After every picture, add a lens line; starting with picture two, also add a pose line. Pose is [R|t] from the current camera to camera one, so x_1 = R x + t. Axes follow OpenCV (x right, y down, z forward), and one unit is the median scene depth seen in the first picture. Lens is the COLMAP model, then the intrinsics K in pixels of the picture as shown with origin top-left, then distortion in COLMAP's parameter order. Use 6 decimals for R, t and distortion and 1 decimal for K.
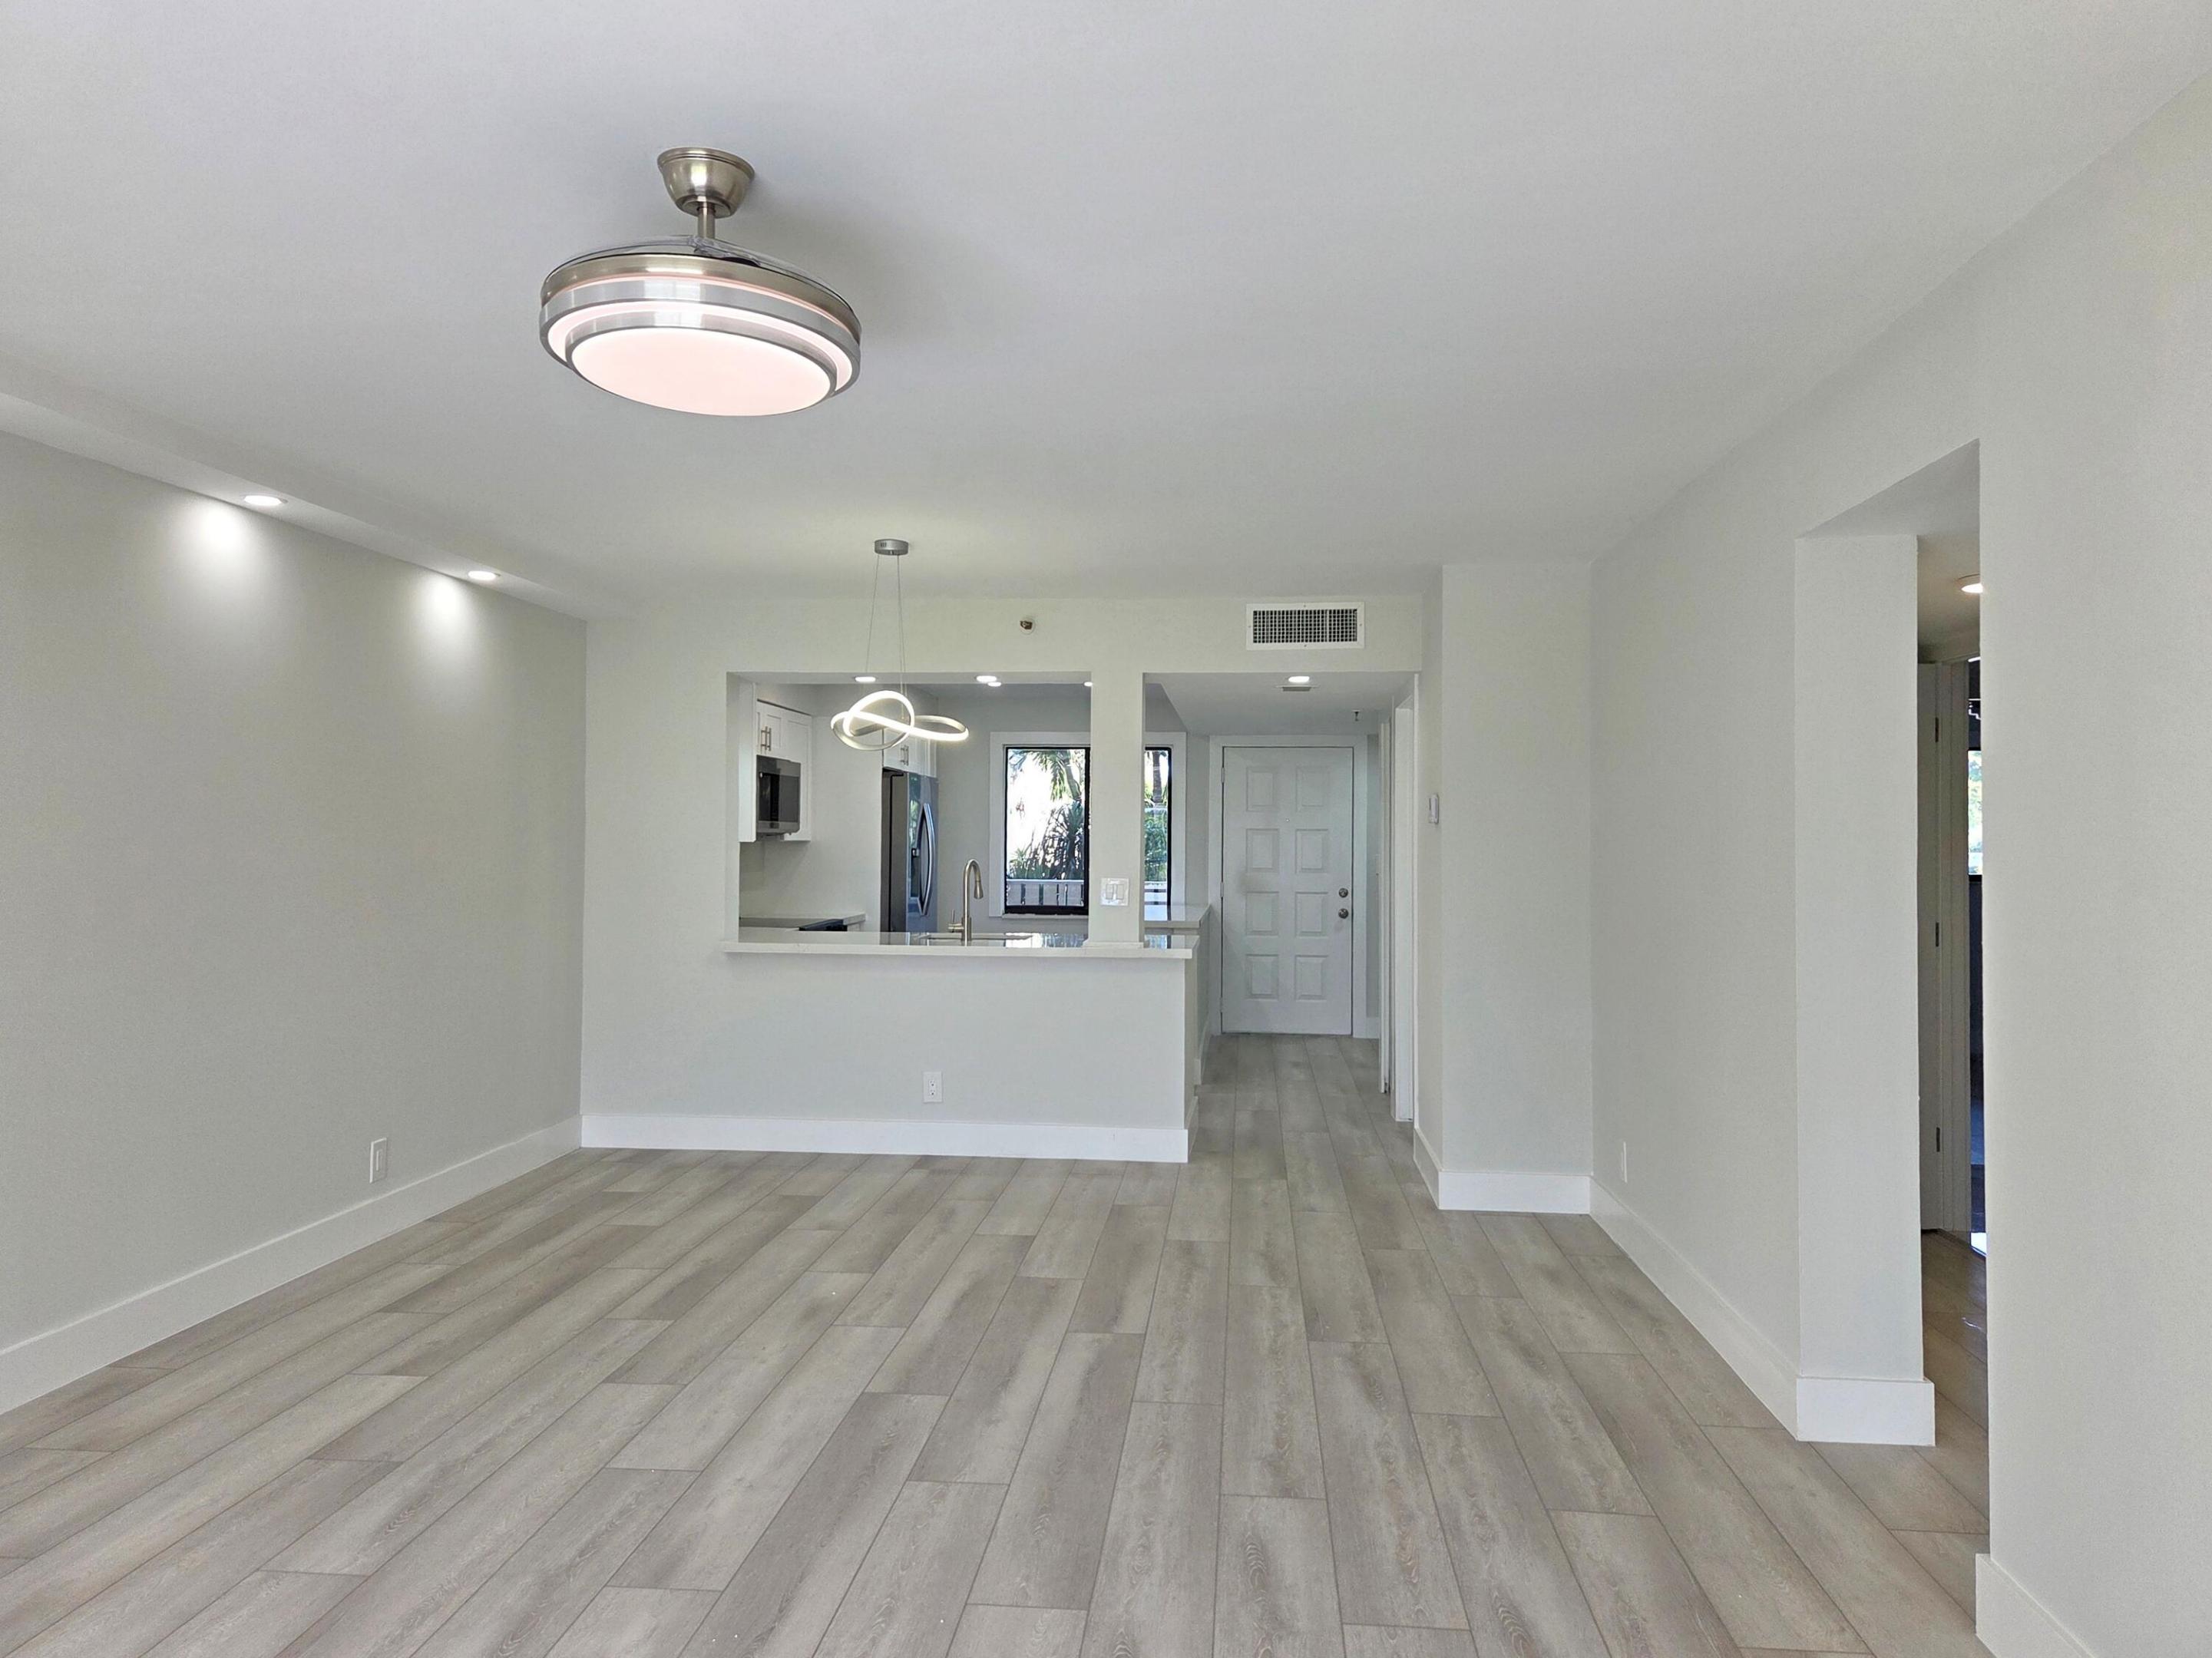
lens RADIAL K [[1510.0, 0, 1134.1], [0, 1510.0, 823.7], [0, 0, 1]] dist [0.078191, -0.064702]
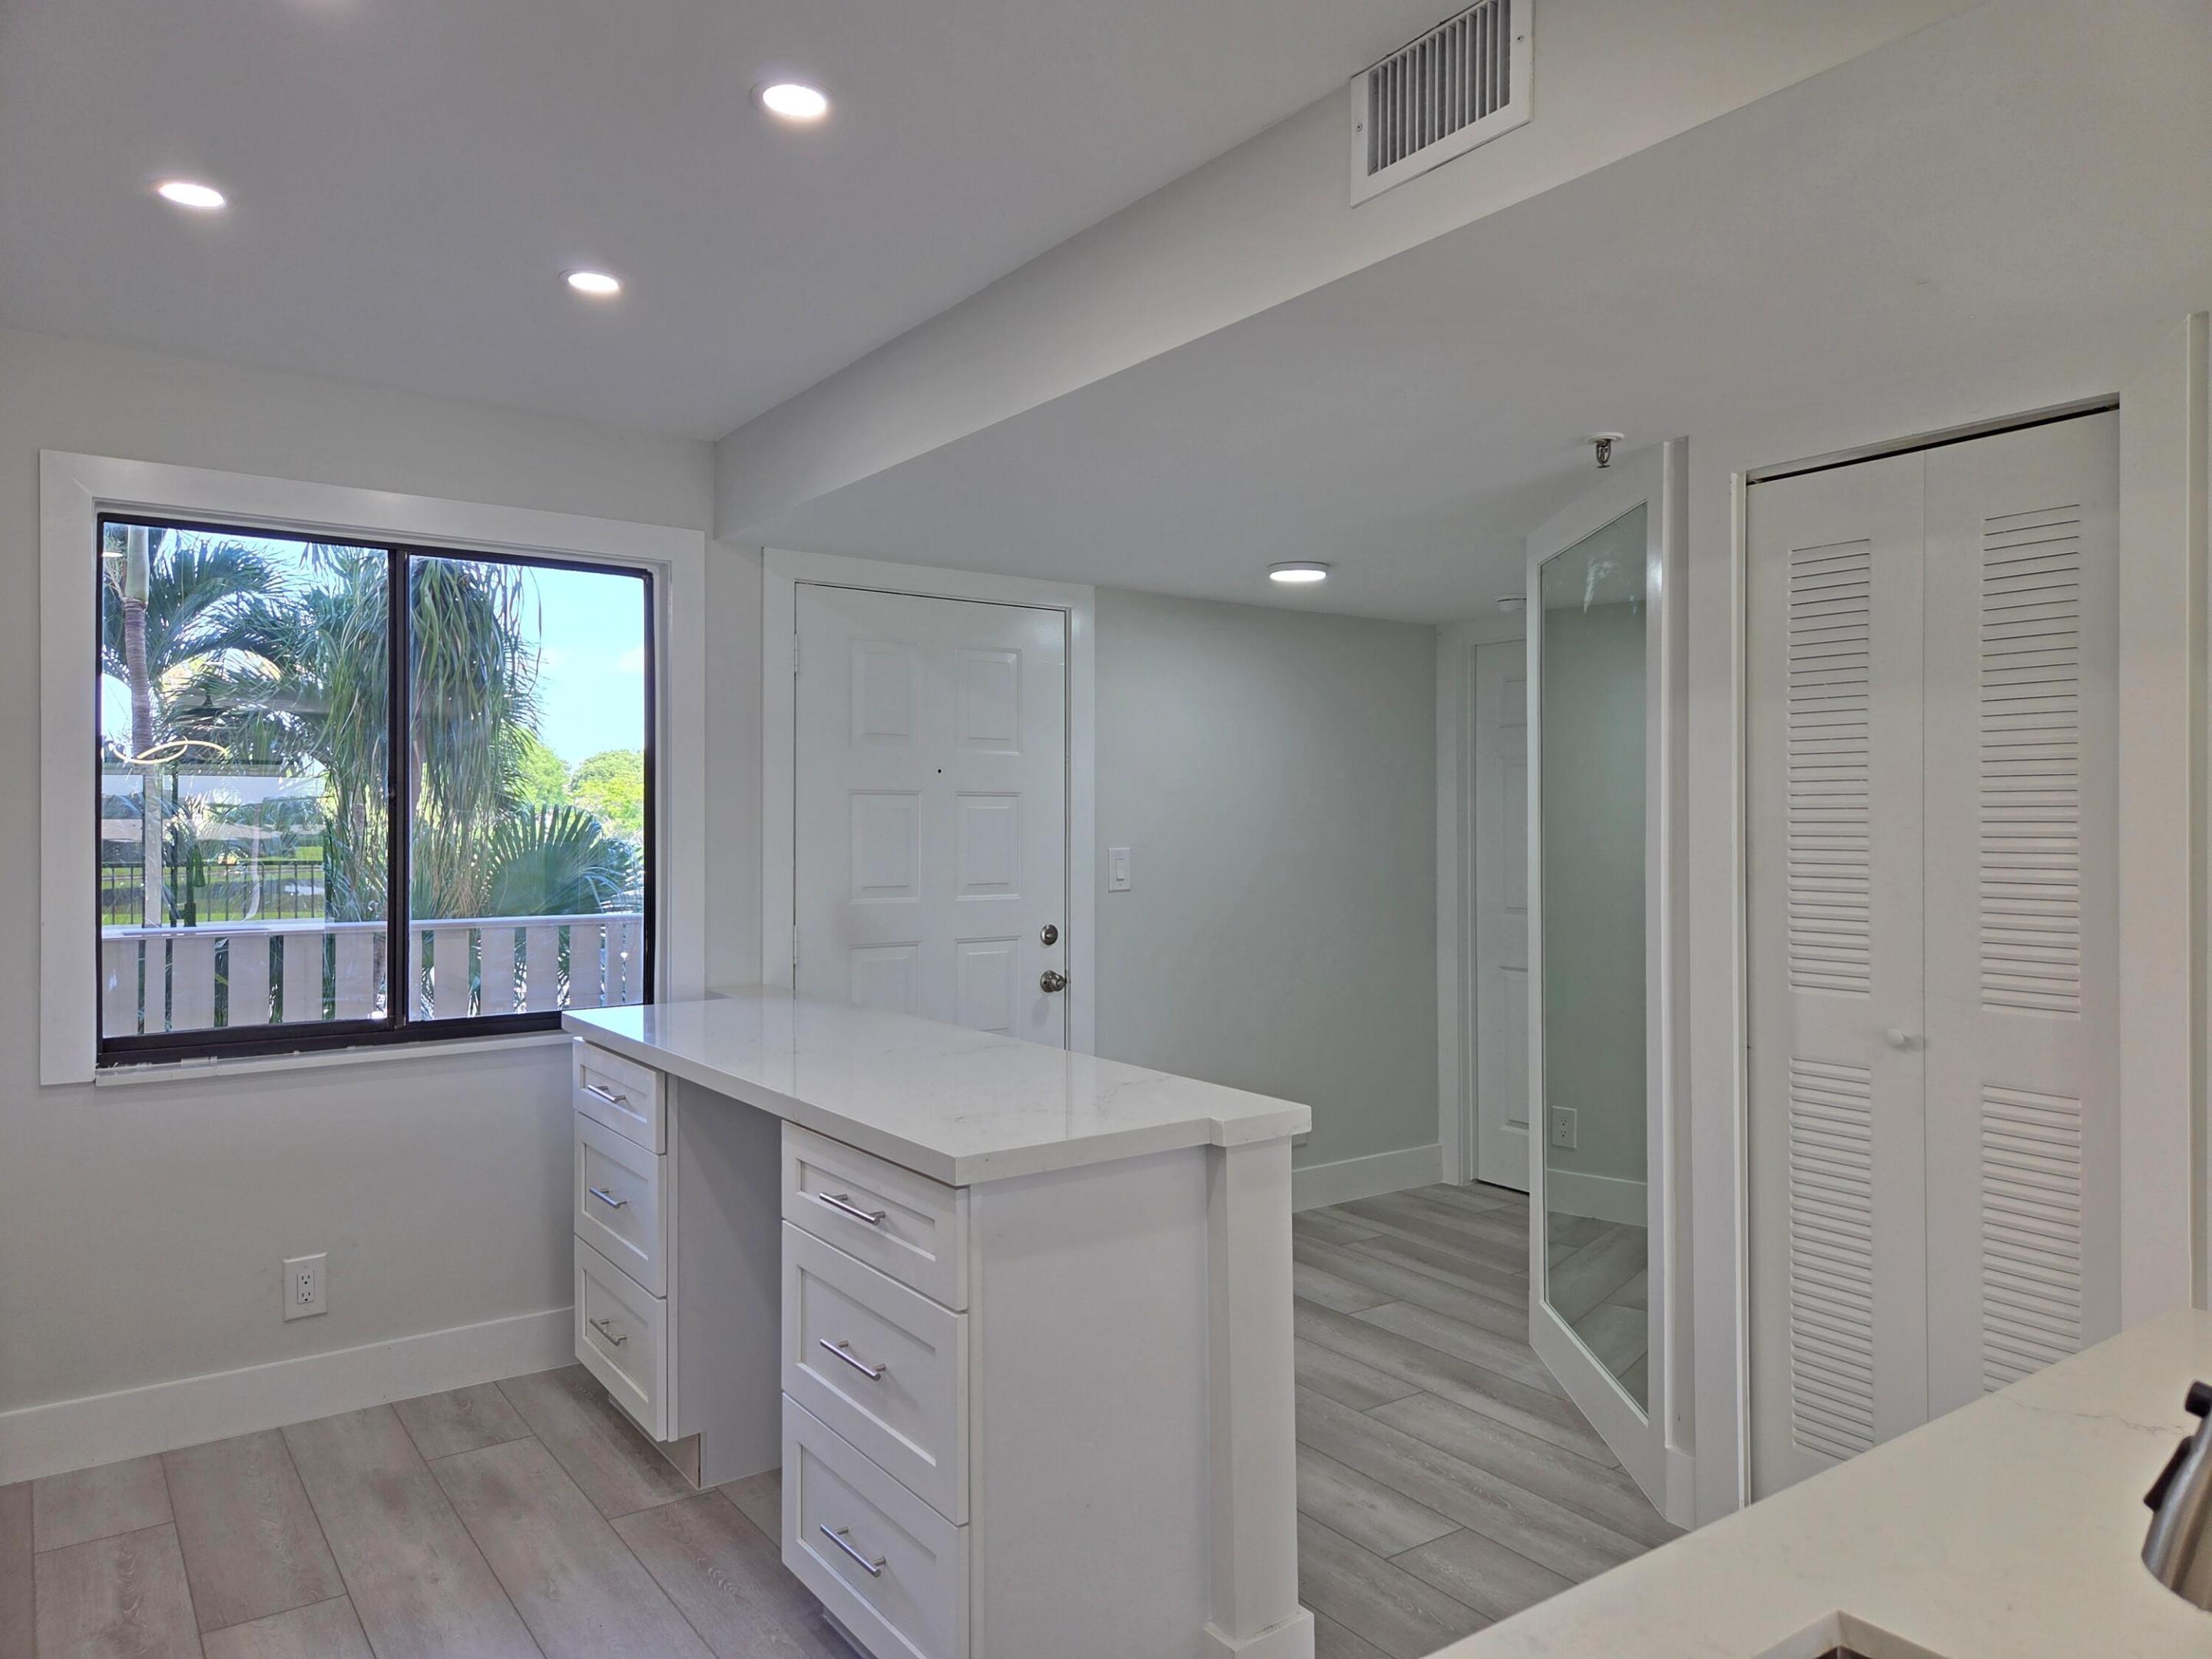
lens RADIAL K [[1510.2, 0, 1134.1], [0, 1510.2, 824.2], [0, 0, 1]] dist [0.078191, -0.064702]
pose [[0.762932, -0.010999, 0.646386, -0.128892], [0.000297, 0.999861, 0.016663, 0.005816], [-0.646479, -0.012520, 0.762829, 0.643609]]
